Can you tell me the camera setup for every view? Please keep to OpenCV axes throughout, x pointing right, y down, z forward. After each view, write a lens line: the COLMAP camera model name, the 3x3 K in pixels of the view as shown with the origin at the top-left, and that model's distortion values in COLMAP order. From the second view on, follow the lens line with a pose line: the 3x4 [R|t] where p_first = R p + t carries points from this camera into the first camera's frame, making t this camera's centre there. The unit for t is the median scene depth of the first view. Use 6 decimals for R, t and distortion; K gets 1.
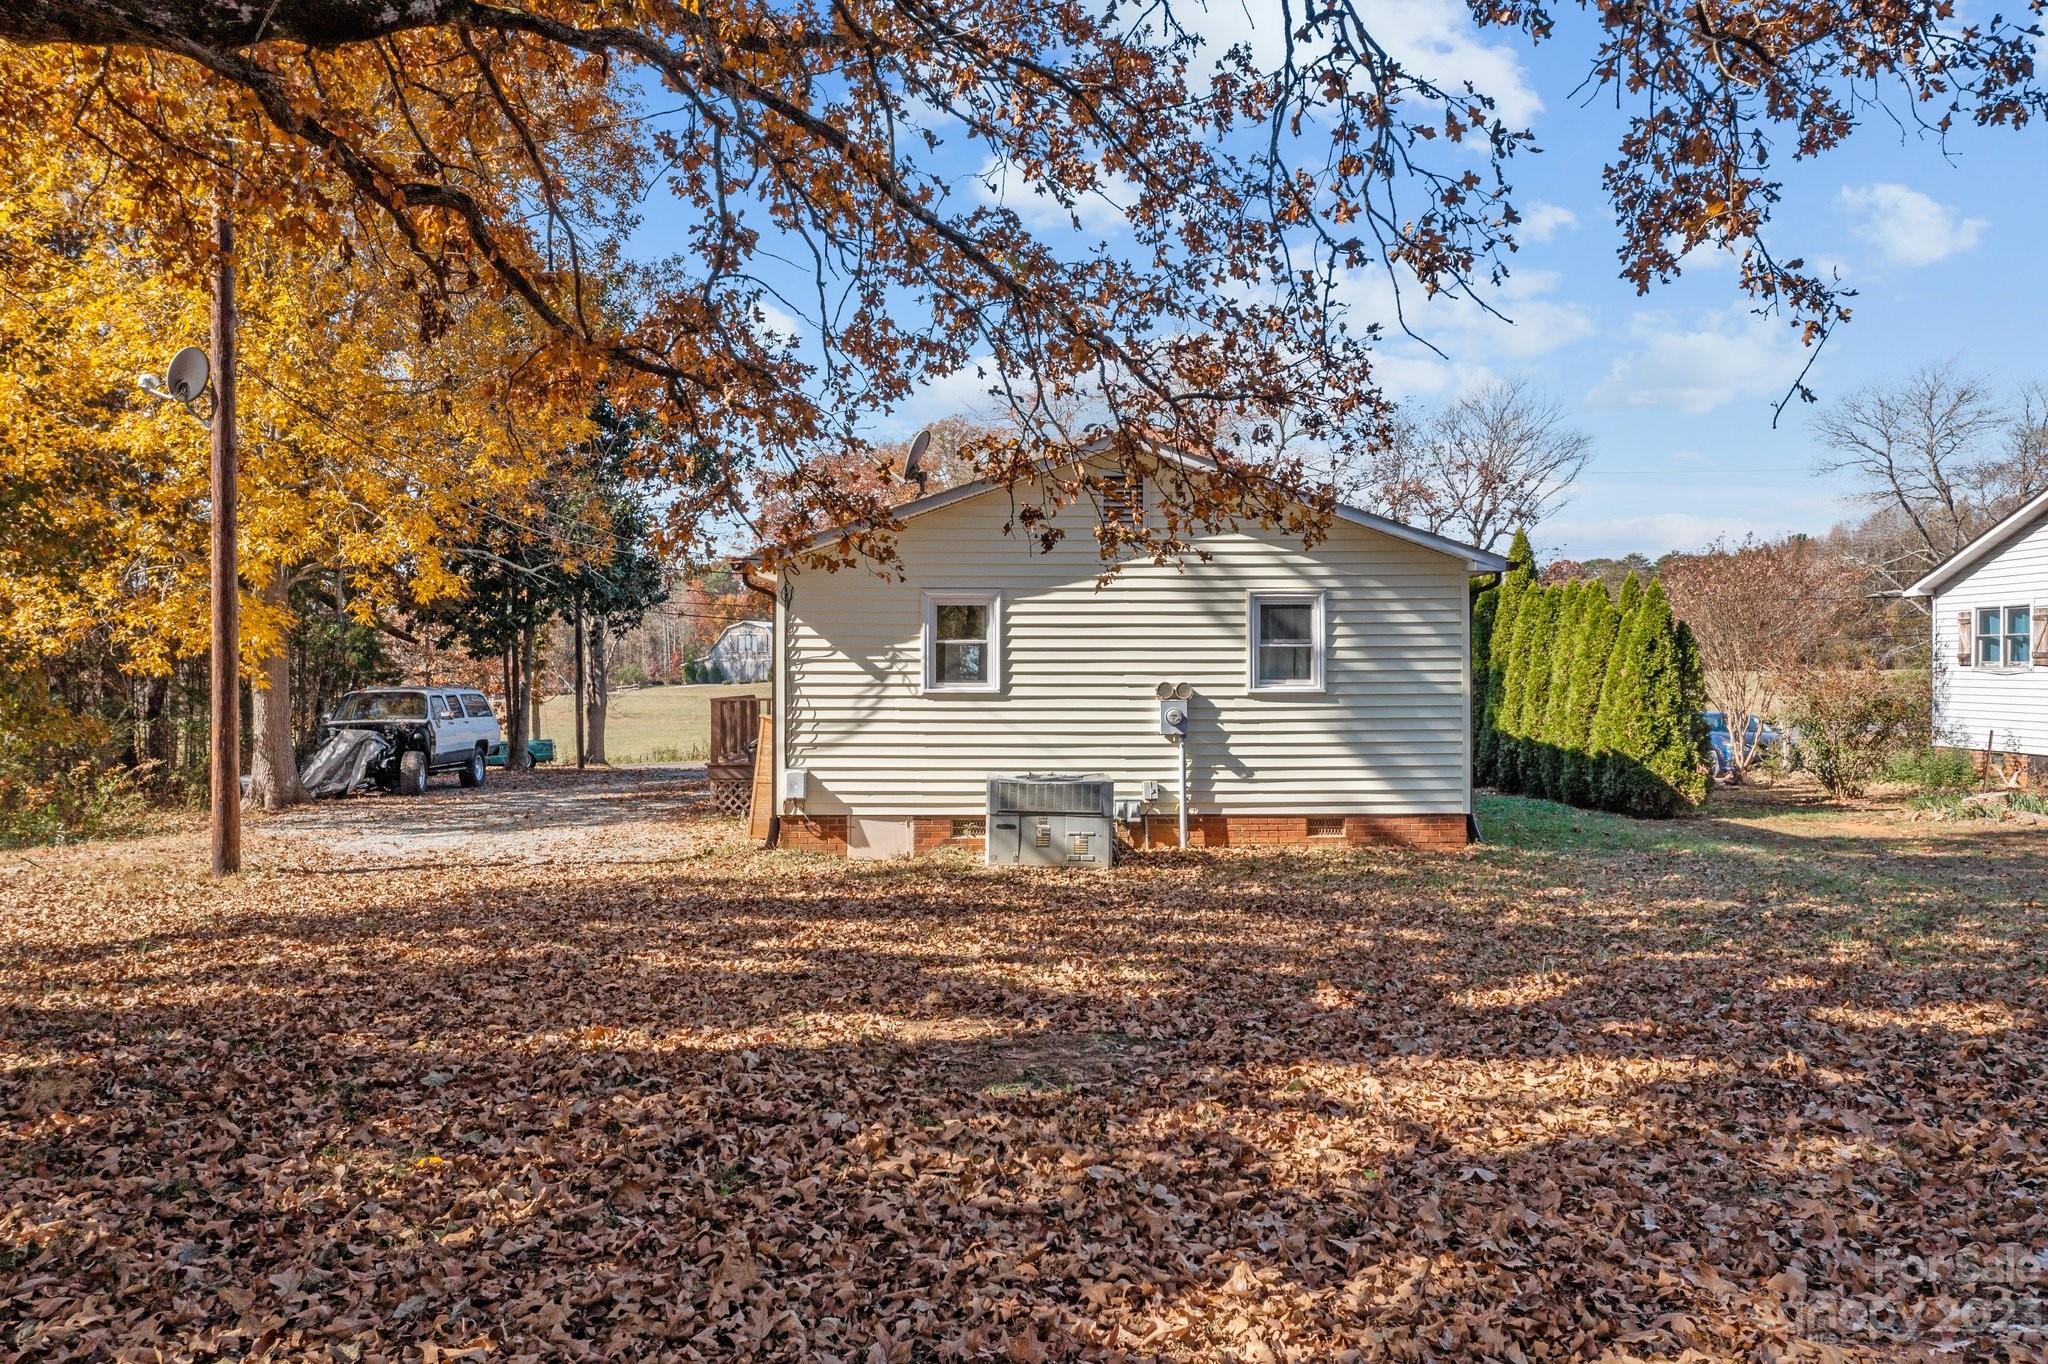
lens RADIAL K [[1653.8, 0, 1024.4], [0, 1653.8, 773.5], [0, 0, 1]] dist [0.003118, 0.002504]
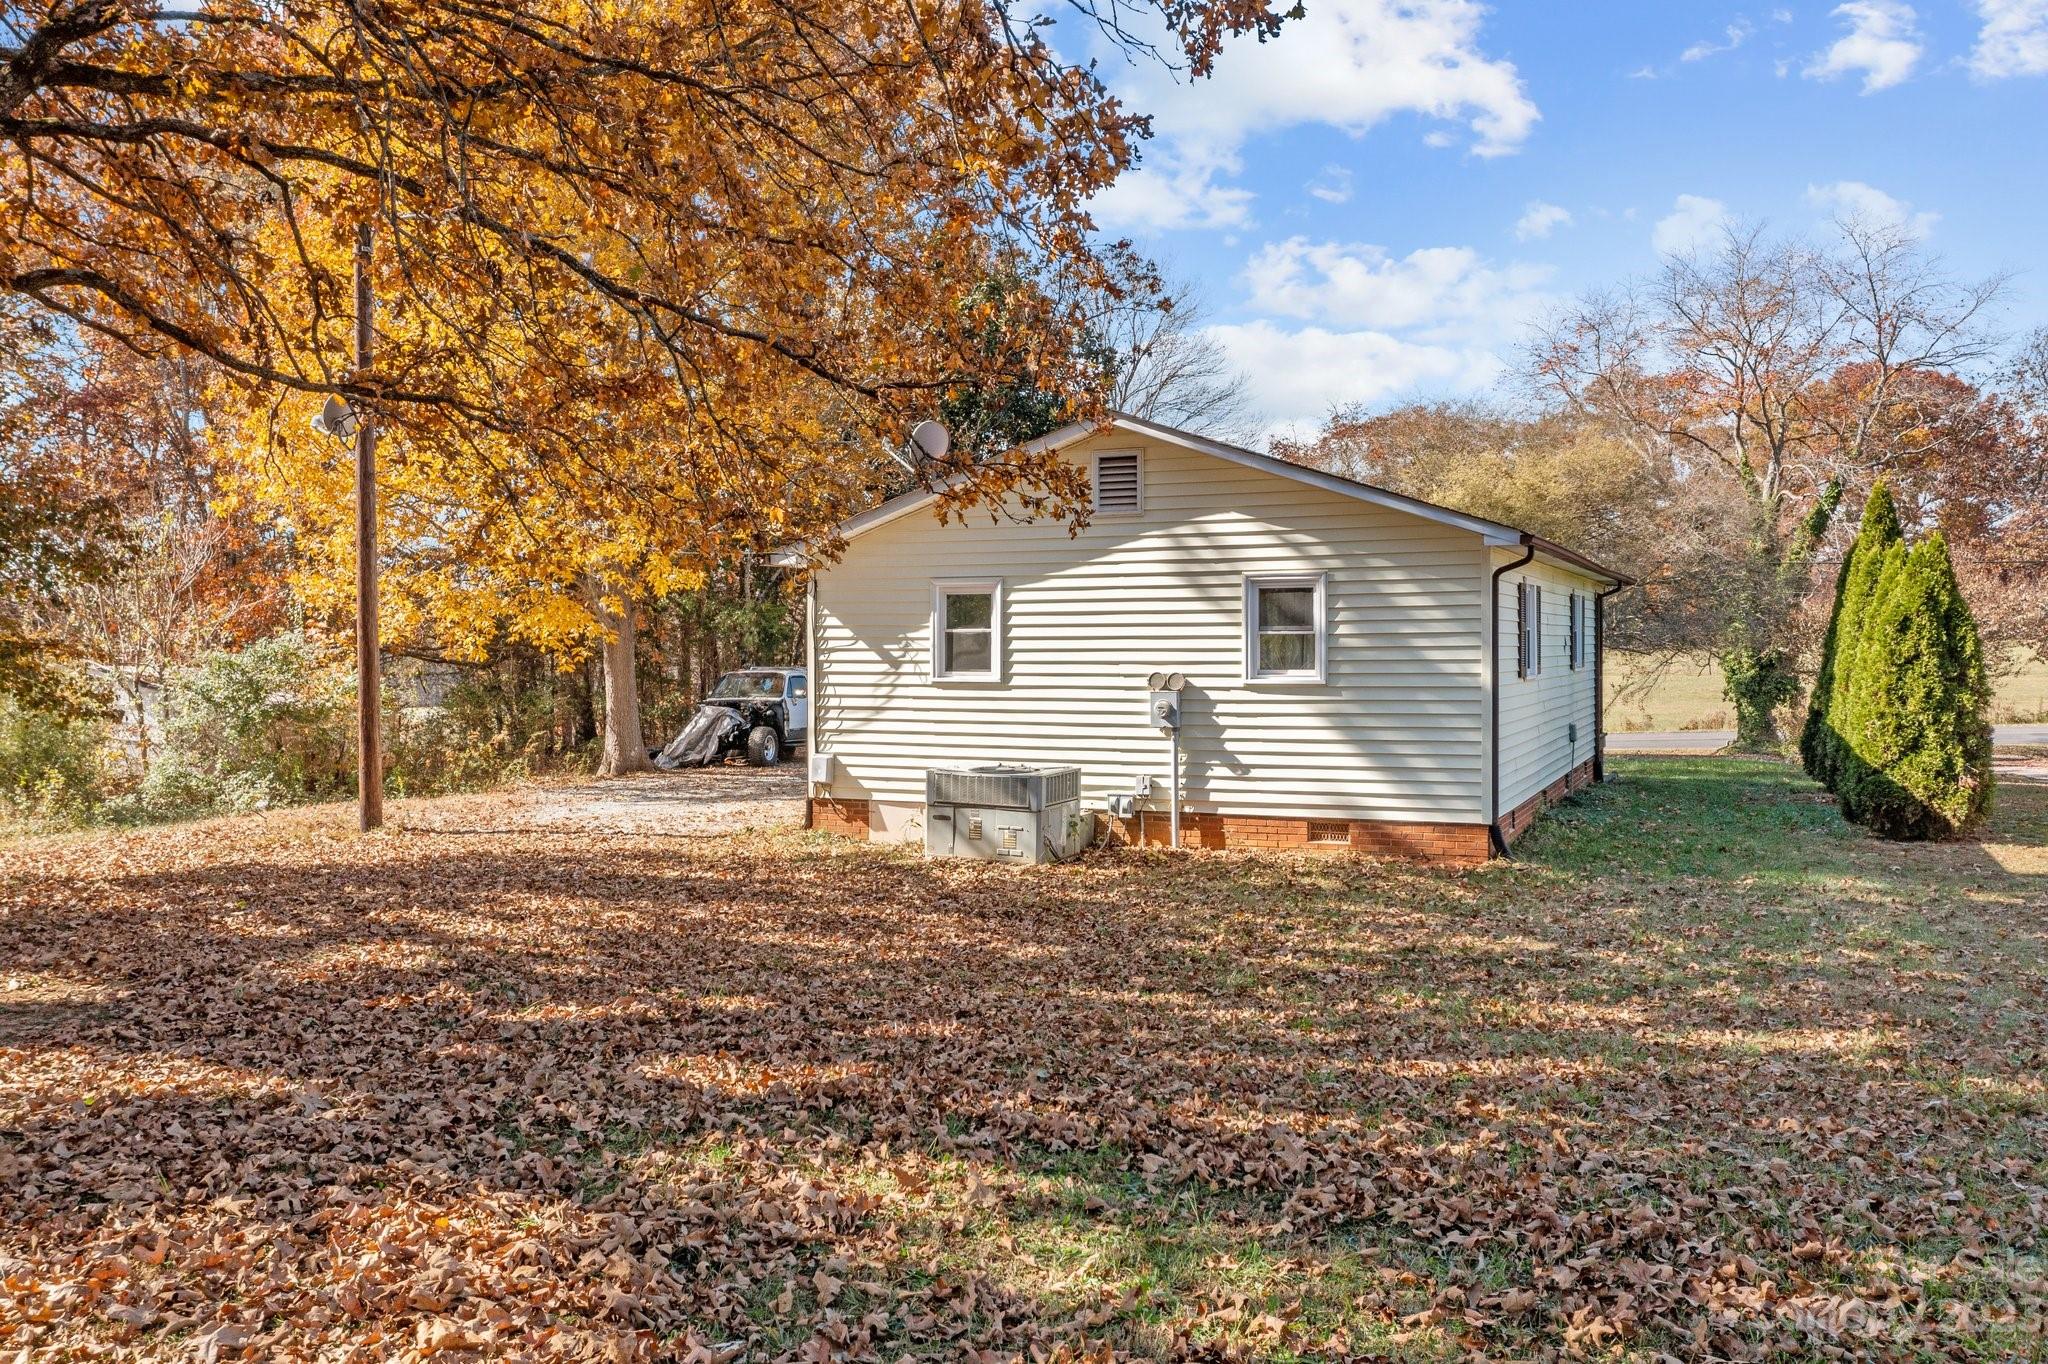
lens RADIAL K [[1653.8, 0, 1024.4], [0, 1653.8, 773.5], [0, 0, 1]] dist [0.003118, 0.002504]
pose [[0.907240, 0.030107, -0.419535, 0.414448], [-0.023393, 0.999503, 0.021140, -0.015268], [0.419963, -0.009365, 0.907493, 0.106088]]
